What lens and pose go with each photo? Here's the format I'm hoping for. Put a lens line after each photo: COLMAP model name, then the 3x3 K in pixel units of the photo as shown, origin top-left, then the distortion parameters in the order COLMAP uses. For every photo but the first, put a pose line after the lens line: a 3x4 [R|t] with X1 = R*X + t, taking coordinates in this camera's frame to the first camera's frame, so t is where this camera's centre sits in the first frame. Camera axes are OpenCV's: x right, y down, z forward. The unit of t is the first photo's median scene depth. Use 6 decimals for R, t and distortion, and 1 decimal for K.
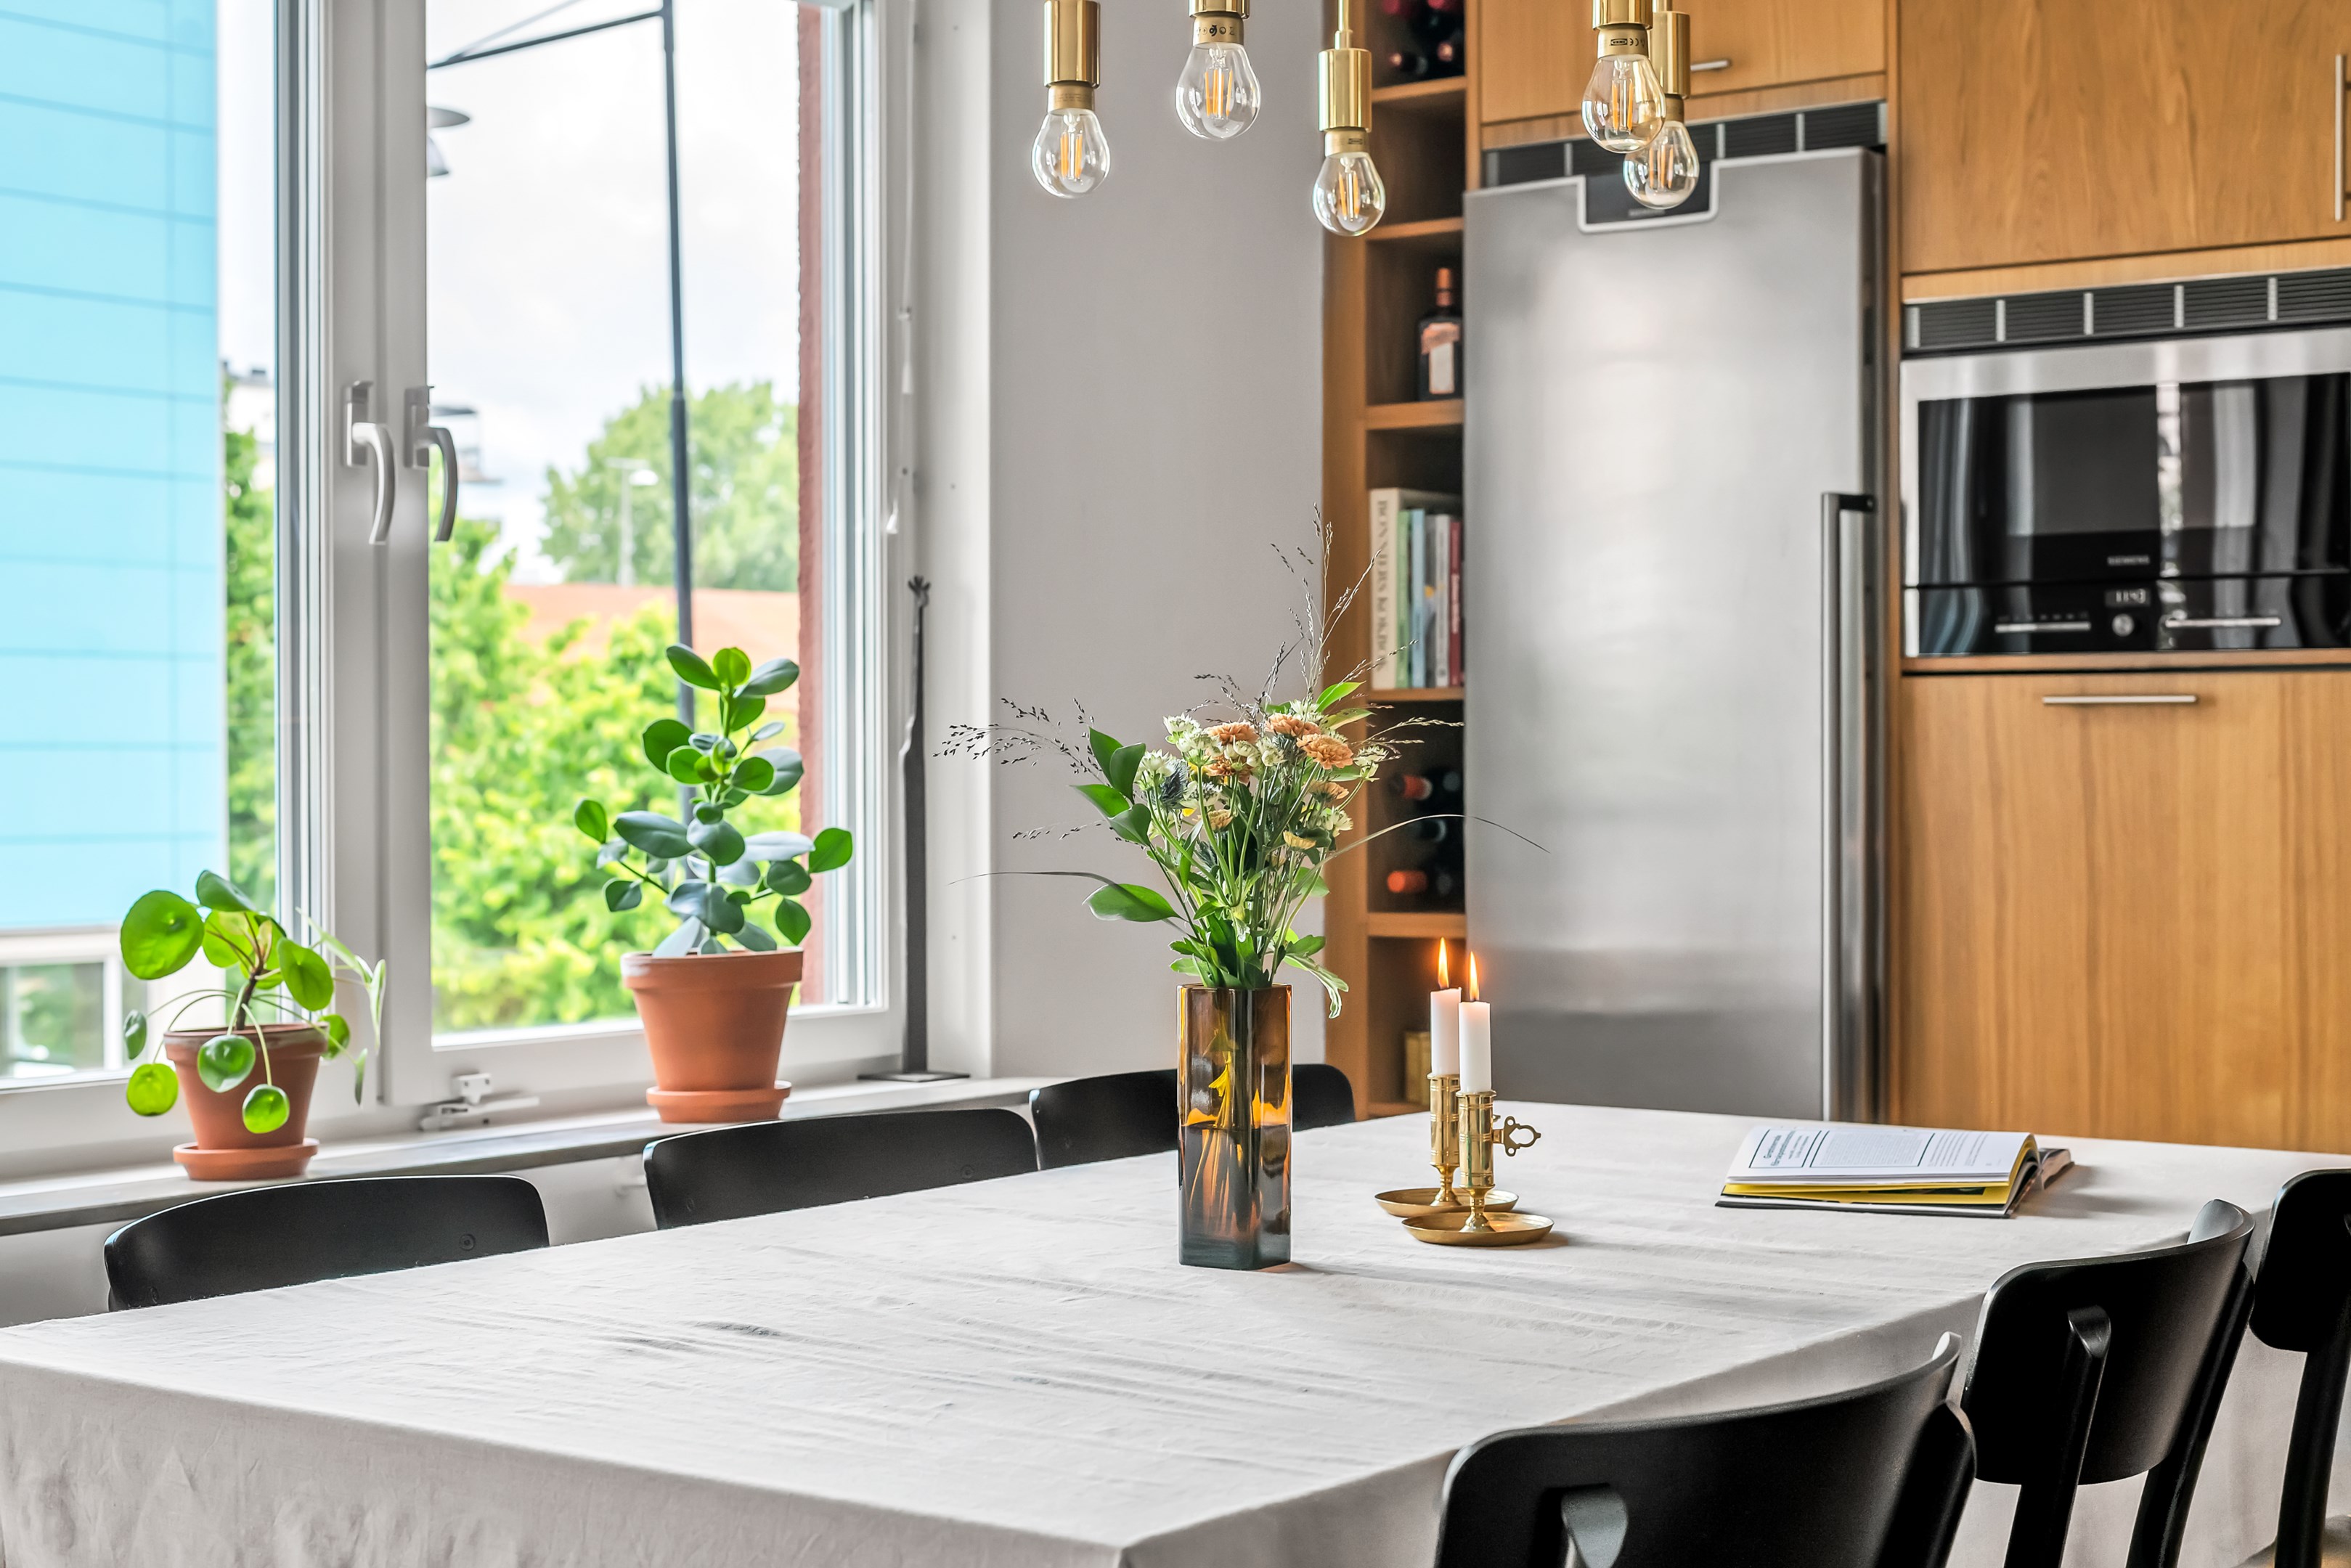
lens RADIAL K [[3533.3, 0, 1065.4], [0, 3533.3, 902.4], [0, 0, 1]] dist [-0.040798, 0.000000]
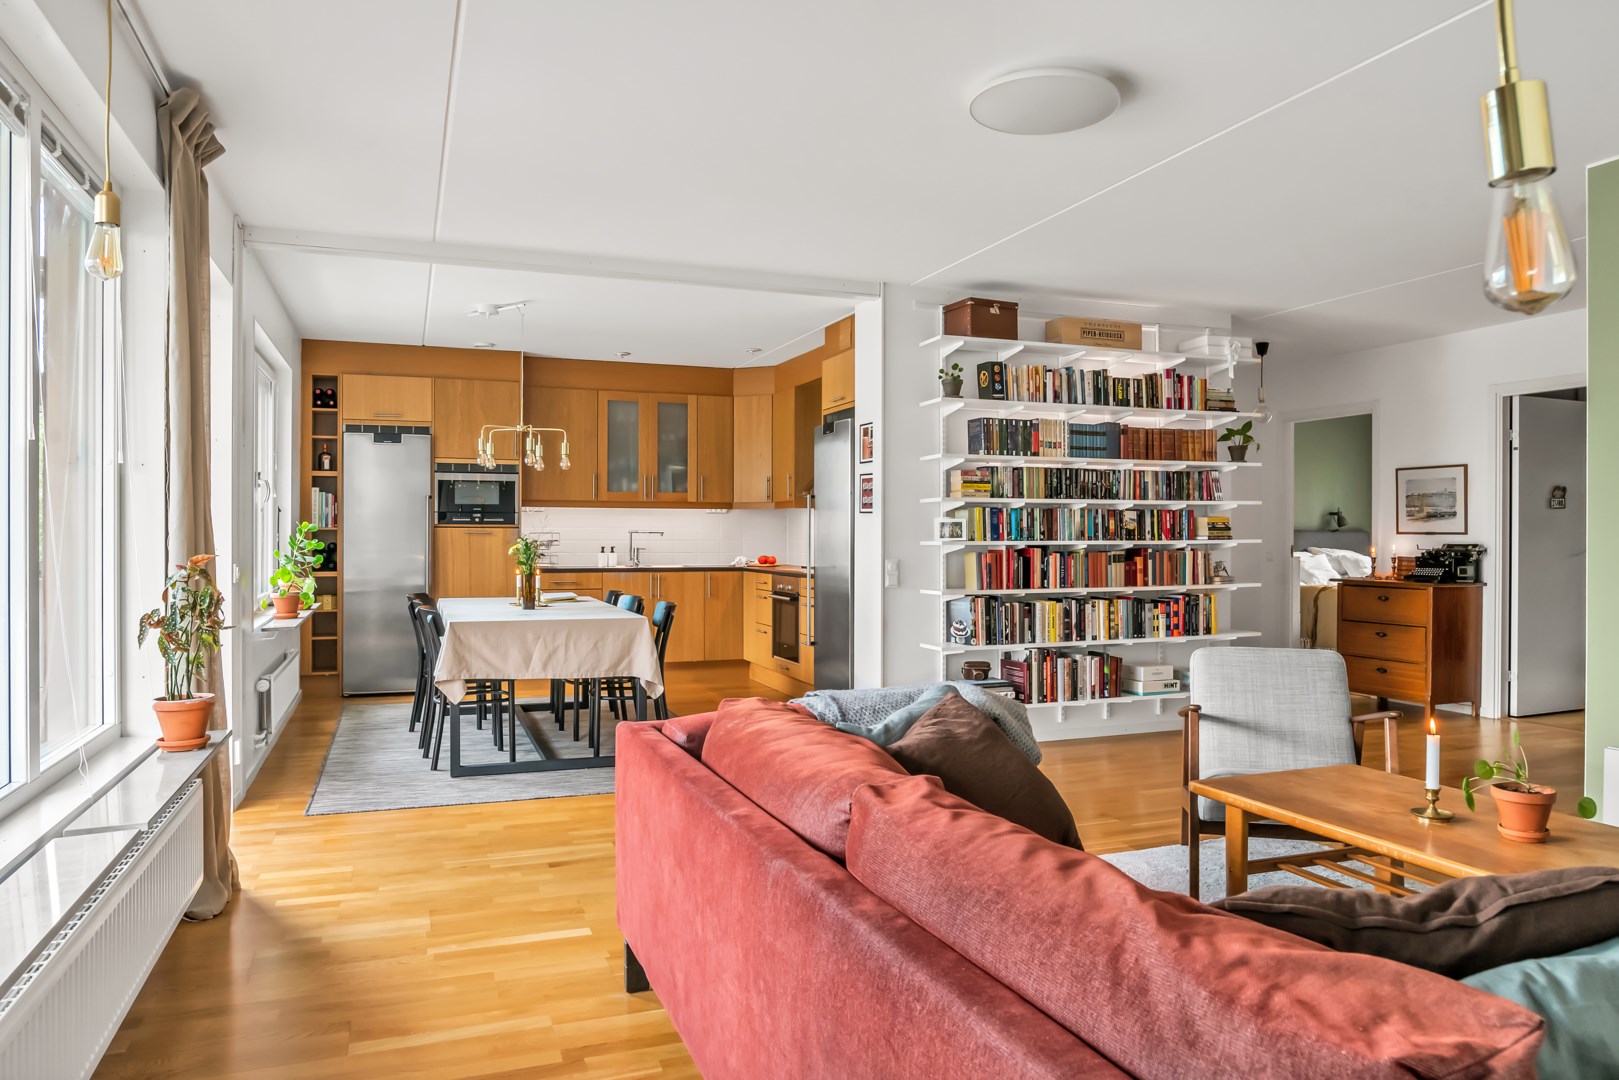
lens RADIAL K [[1107.2, 0, 820.2], [0, 1107.2, 536.4], [0, 0, 1]] dist [-0.047086, 0.017495]
pose [[0.526081, 0.003052, 0.850429, -0.969823], [0.028586, 0.999365, -0.021270, 0.006241], [-0.849954, 0.035500, 0.525659, -0.478878]]
